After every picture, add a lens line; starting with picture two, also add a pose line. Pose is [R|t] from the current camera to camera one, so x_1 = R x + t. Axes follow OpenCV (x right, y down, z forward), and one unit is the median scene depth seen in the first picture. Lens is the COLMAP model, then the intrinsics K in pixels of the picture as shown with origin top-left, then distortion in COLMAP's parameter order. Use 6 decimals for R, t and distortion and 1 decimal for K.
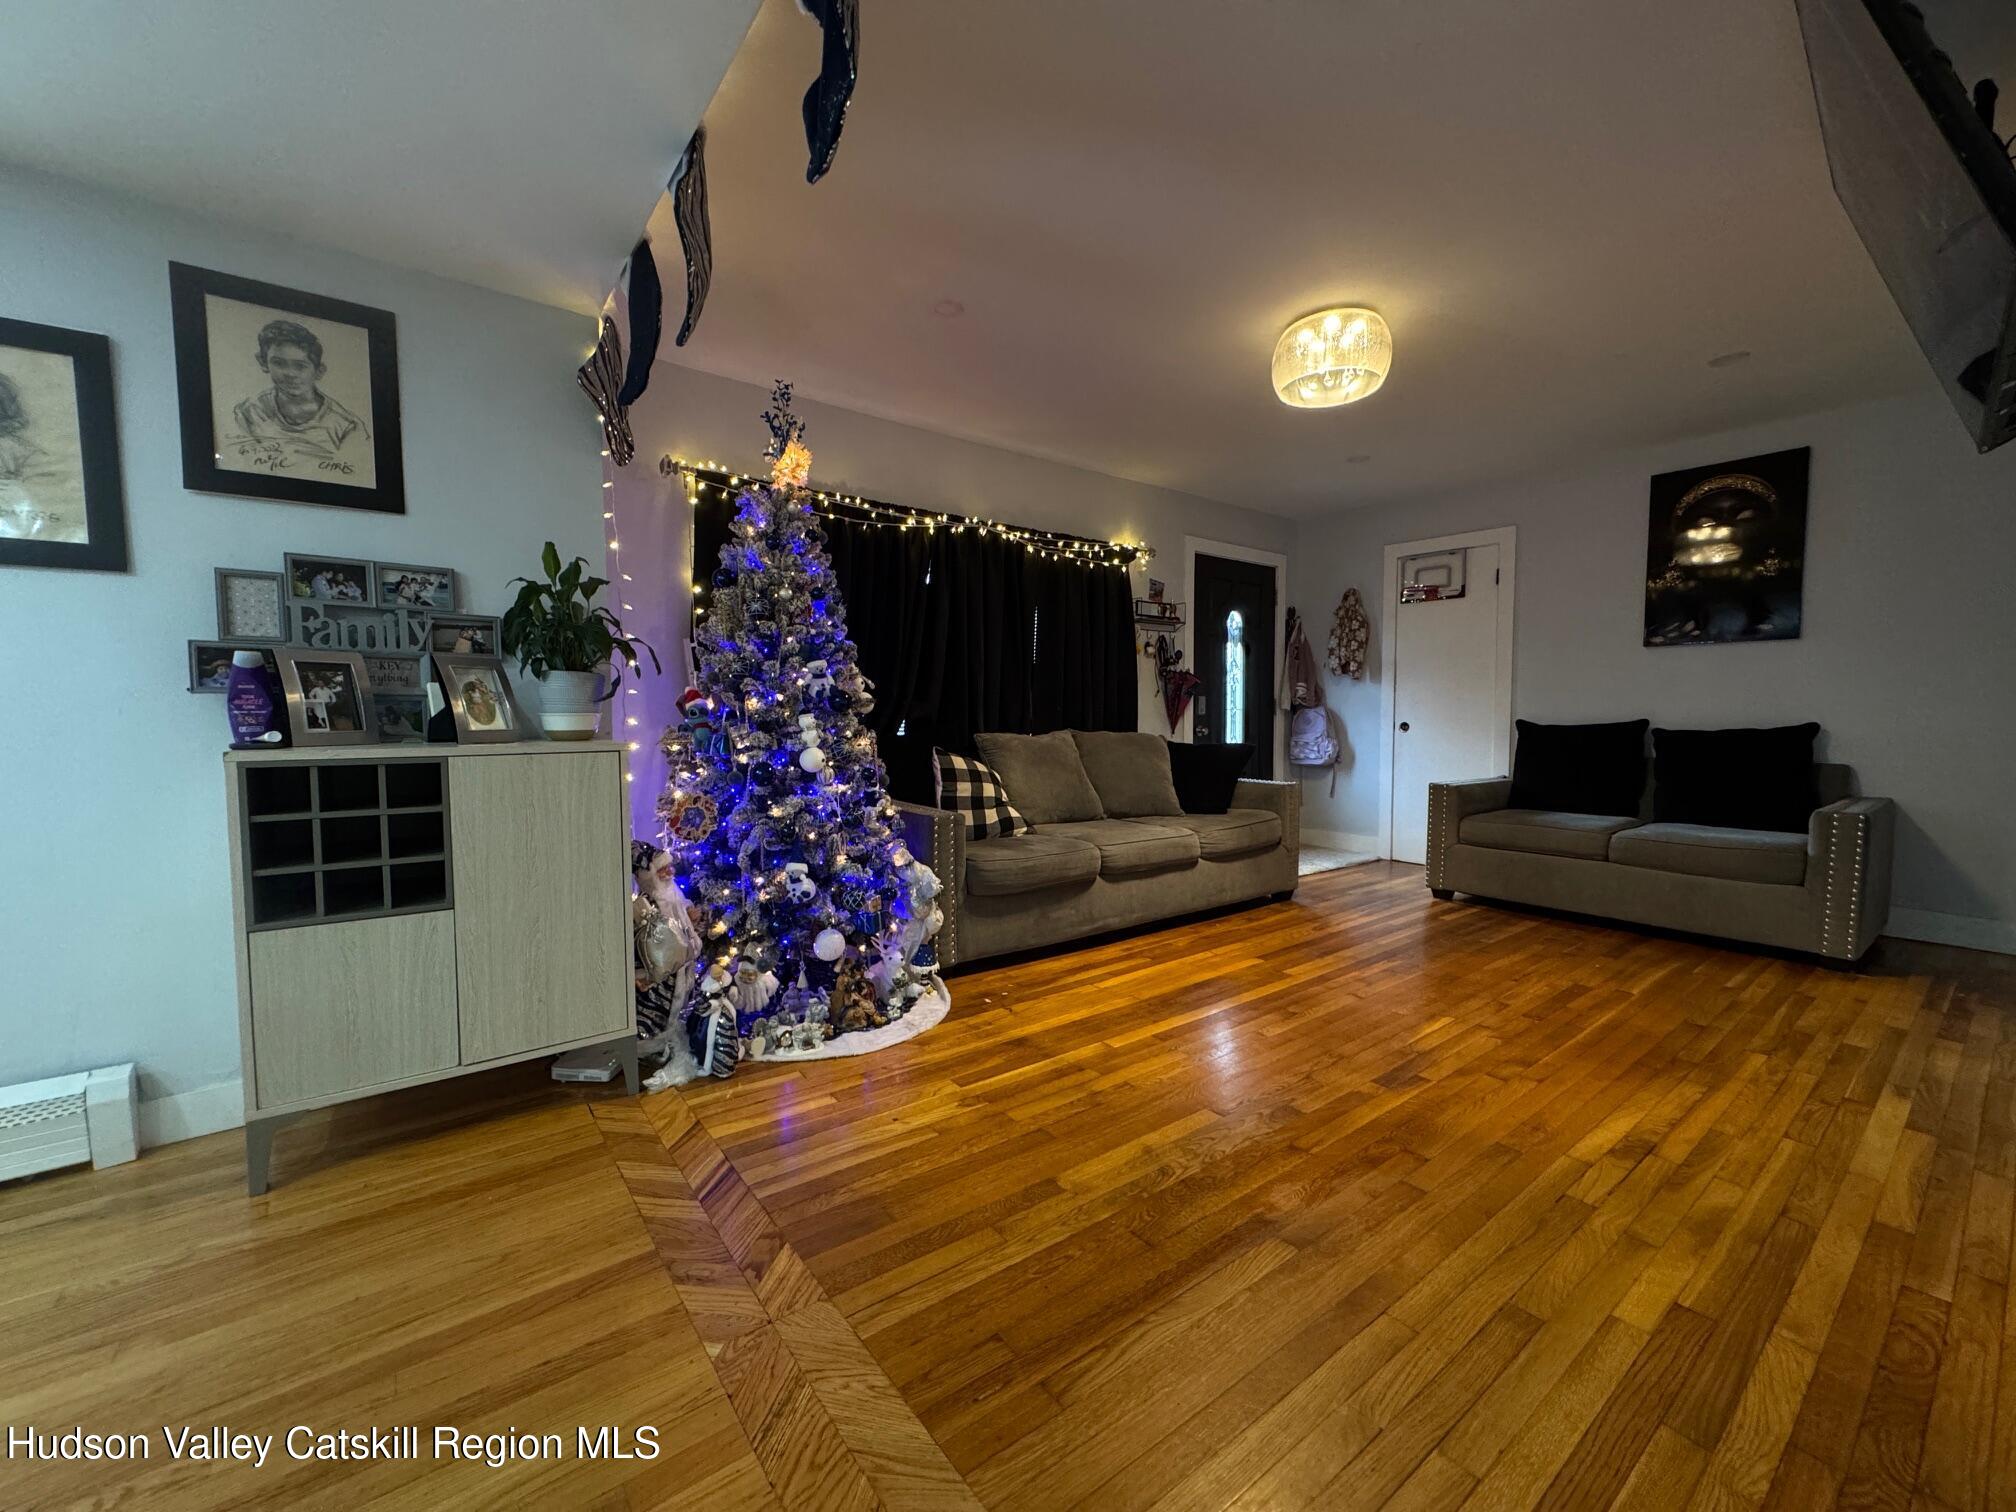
lens RADIAL K [[802.1, 0, 1009.6], [0, 802.1, 758.4], [0, 0, 1]] dist [-0.001818, 0.000553]
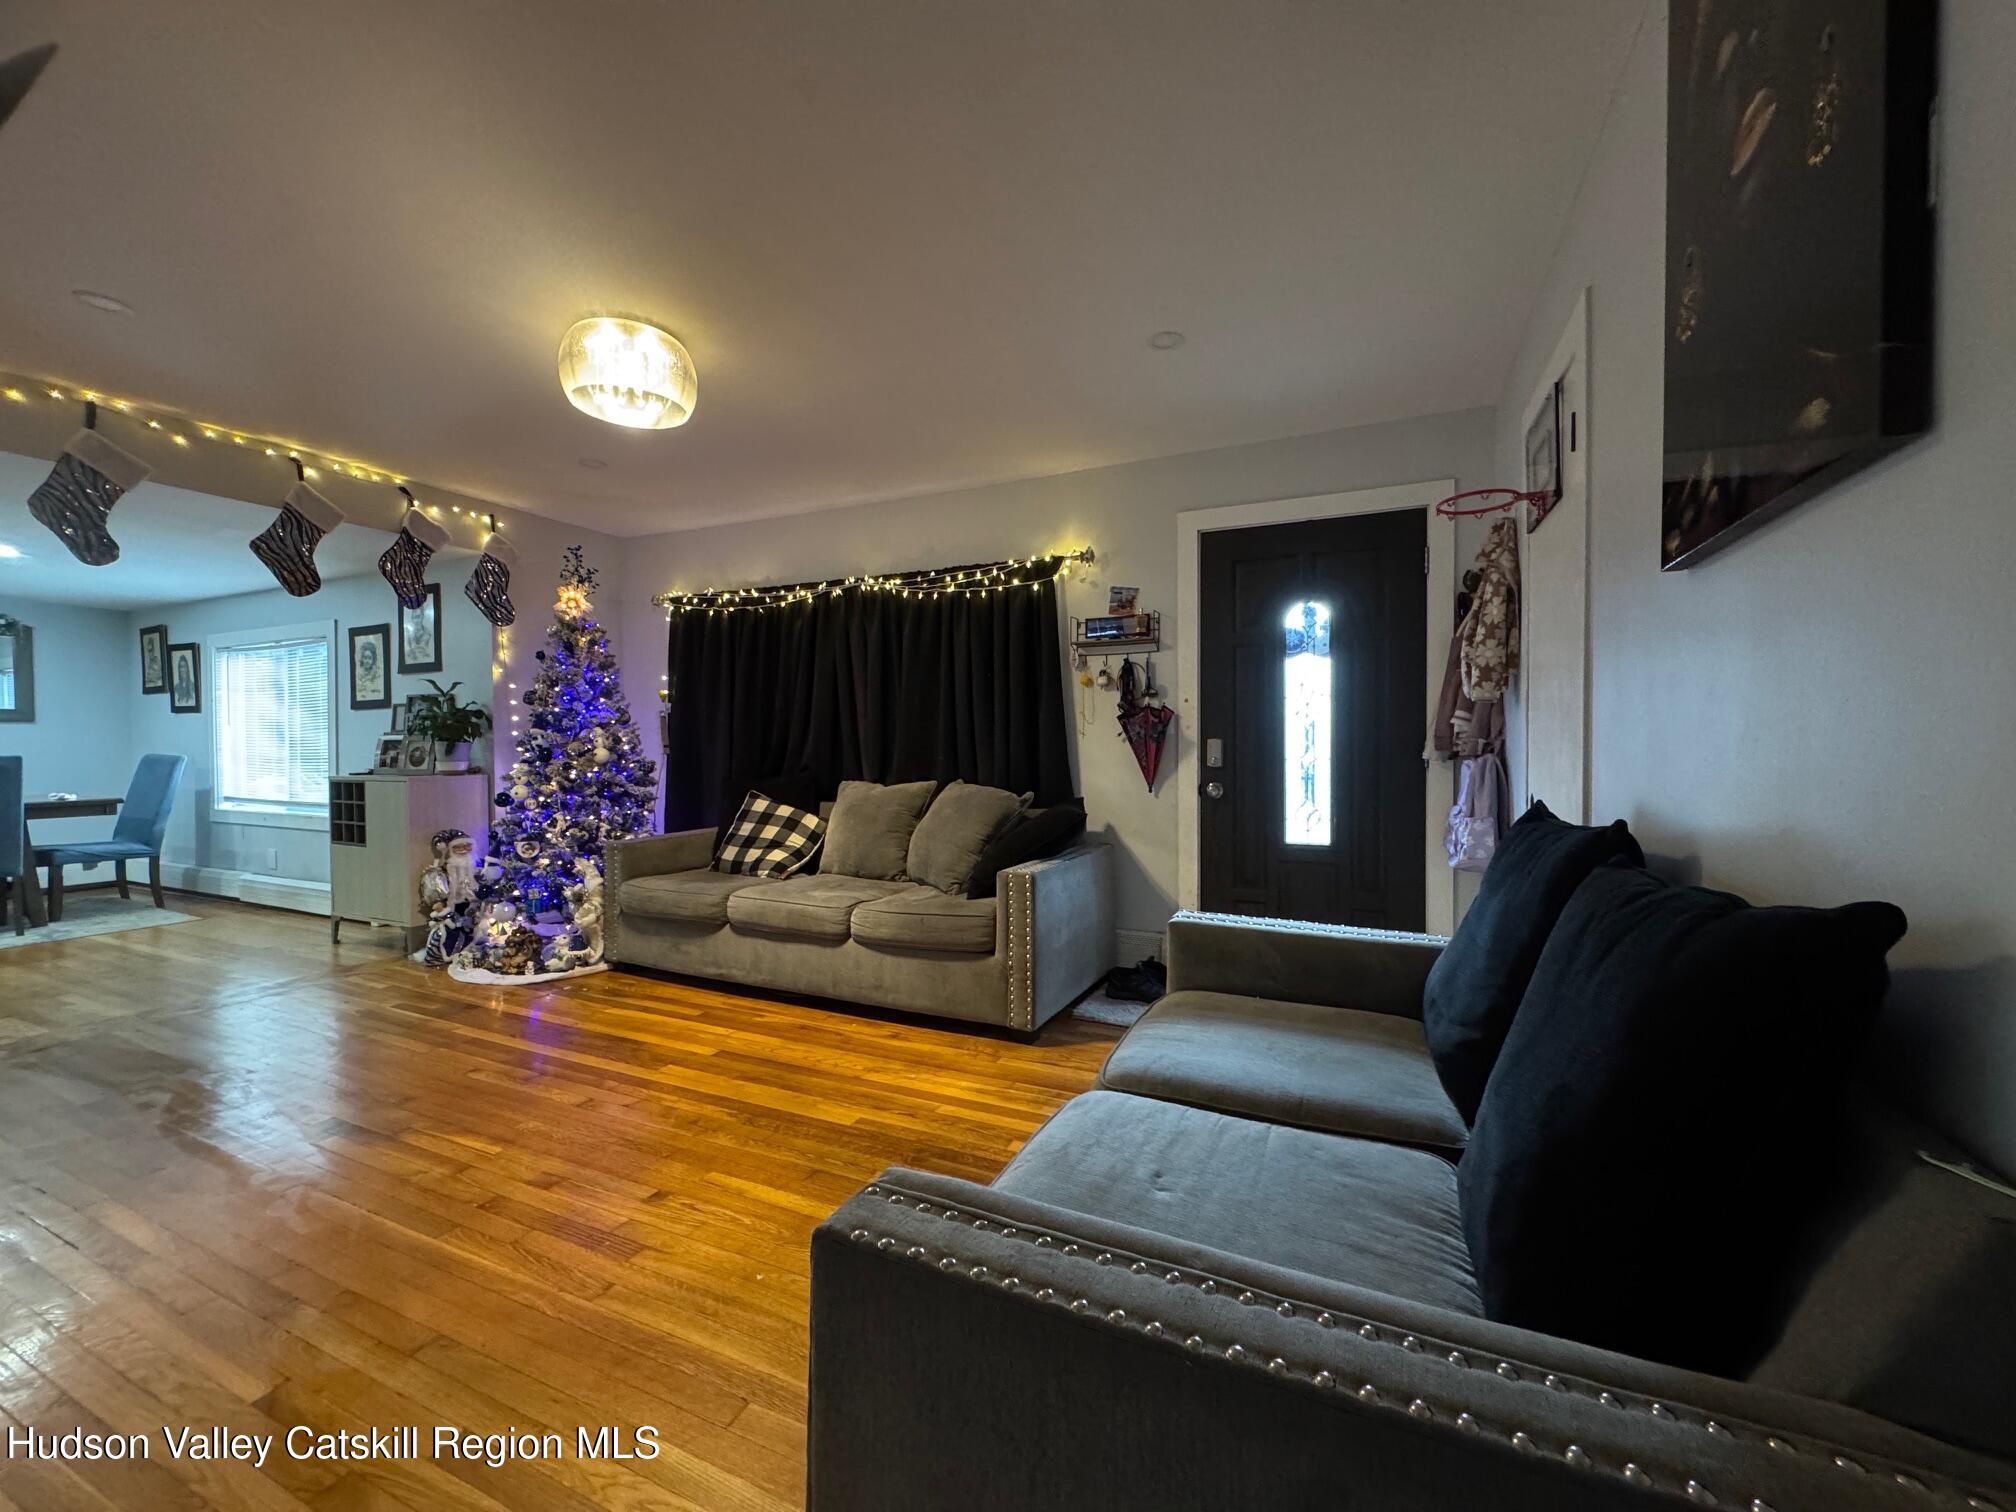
lens RADIAL K [[802.1, 0, 1007.5], [0, 802.1, 759.6], [0, 0, 1]] dist [-0.001818, 0.000553]
pose [[0.466636, 0.015144, -0.884320, 1.814986], [-0.049278, 0.998745, -0.008900, -0.110311], [0.883076, 0.047731, 0.466796, 1.275134]]
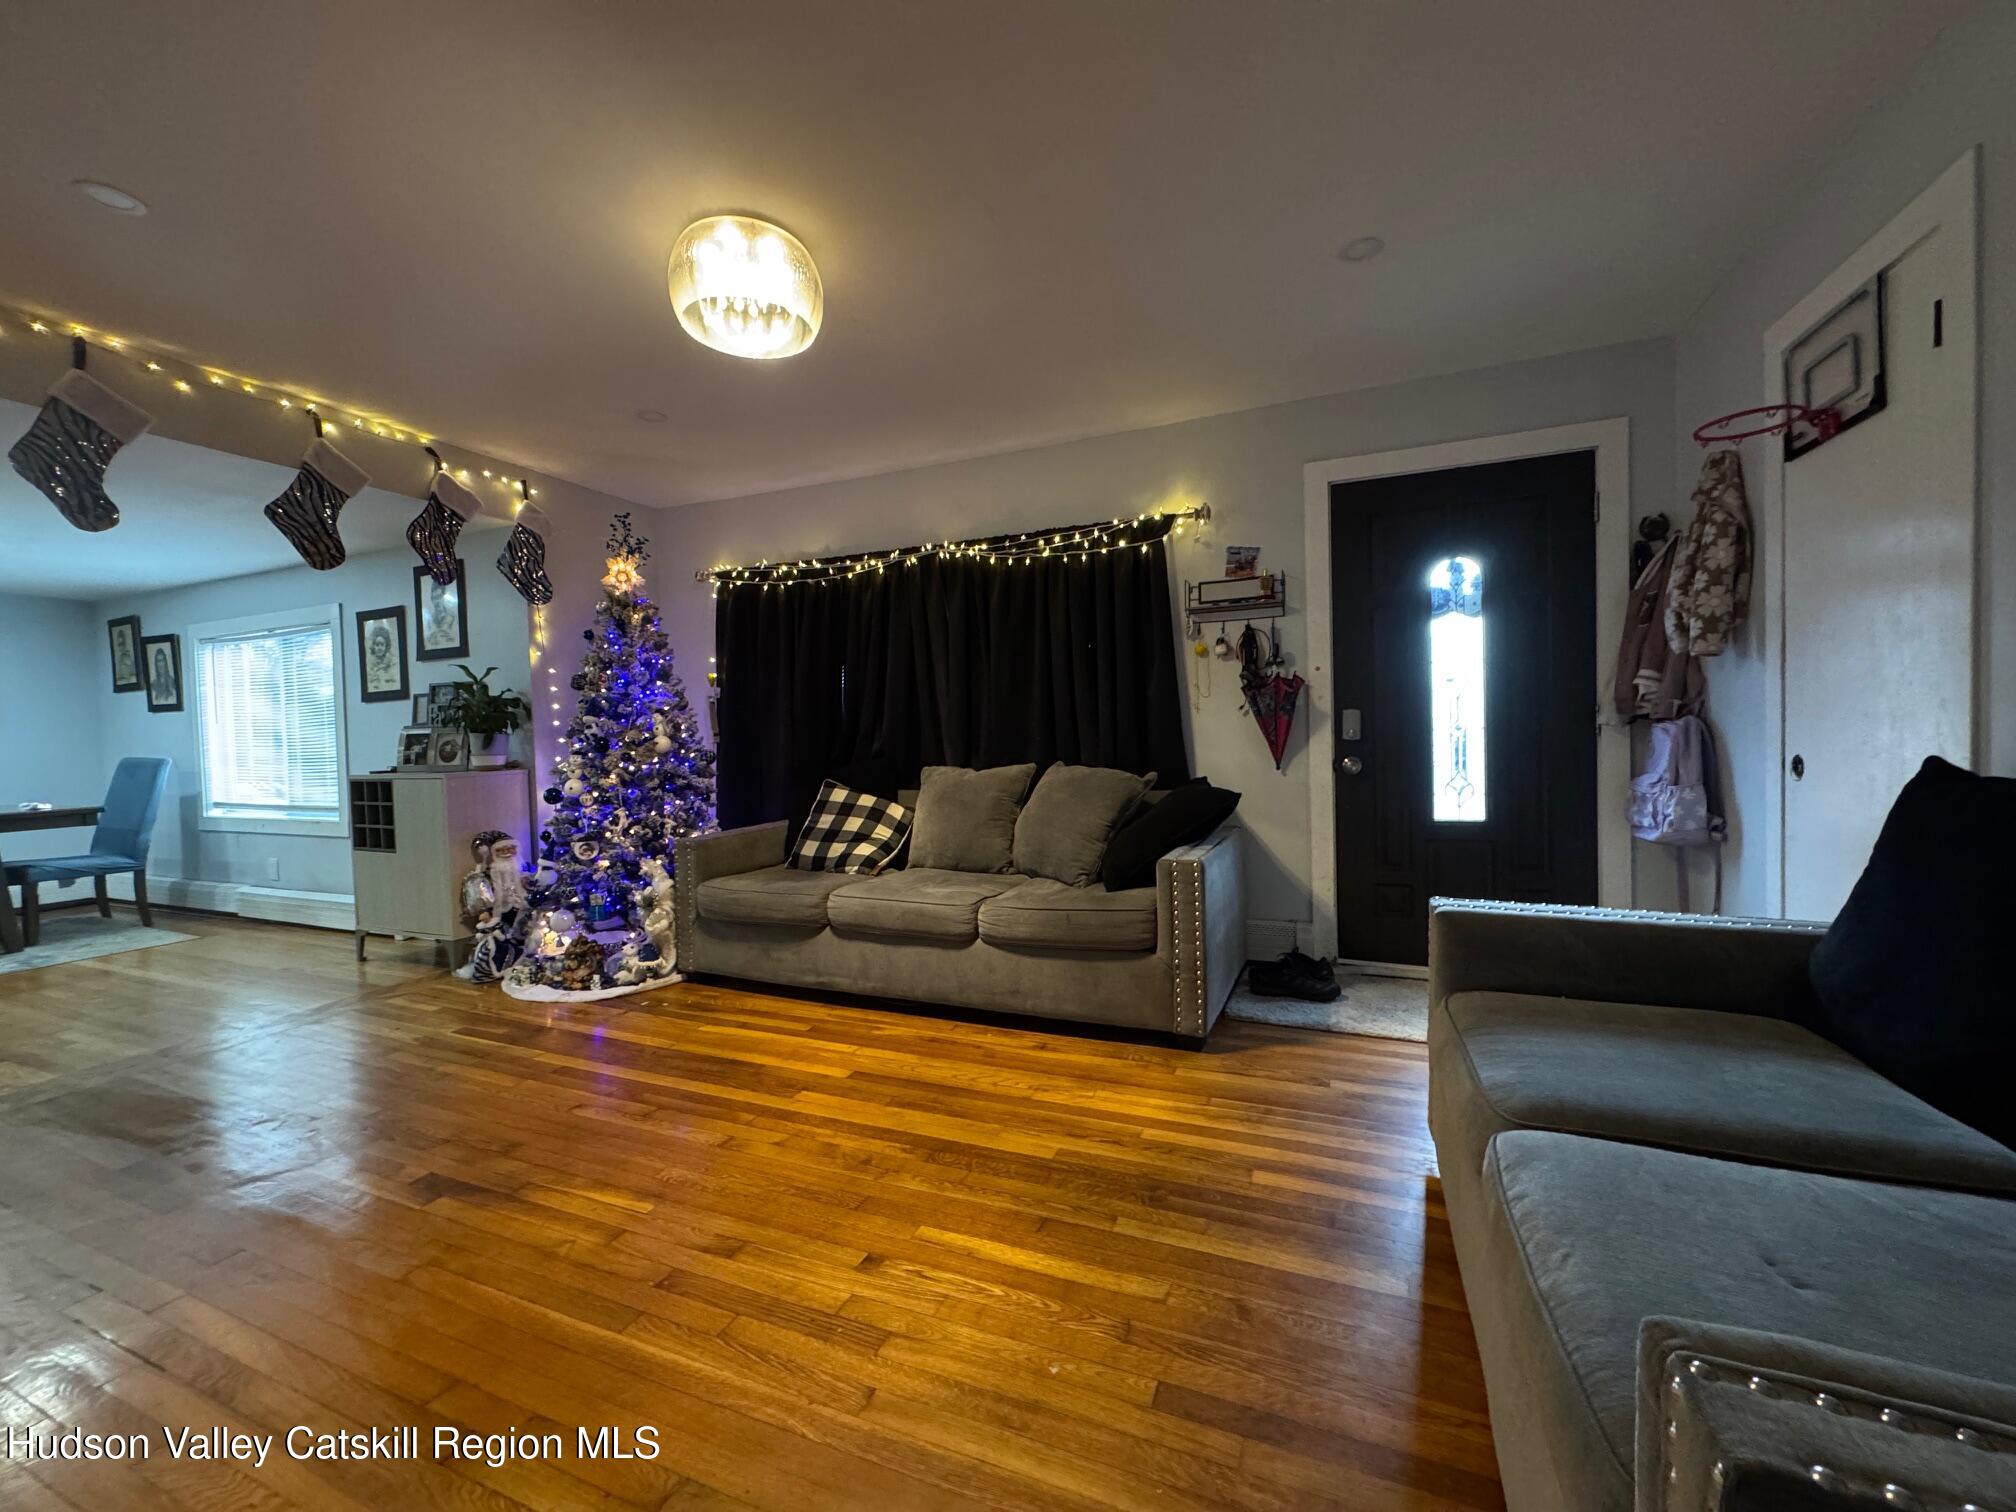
lens RADIAL K [[802.1, 0, 1007.8], [0, 802.1, 759.6], [0, 0, 1]] dist [-0.001818, 0.000553]
pose [[0.496928, 0.015307, -0.867657, 1.552463], [-0.025287, 0.999675, 0.003153, -0.082235], [0.867423, 0.020373, 0.497153, 1.106522]]
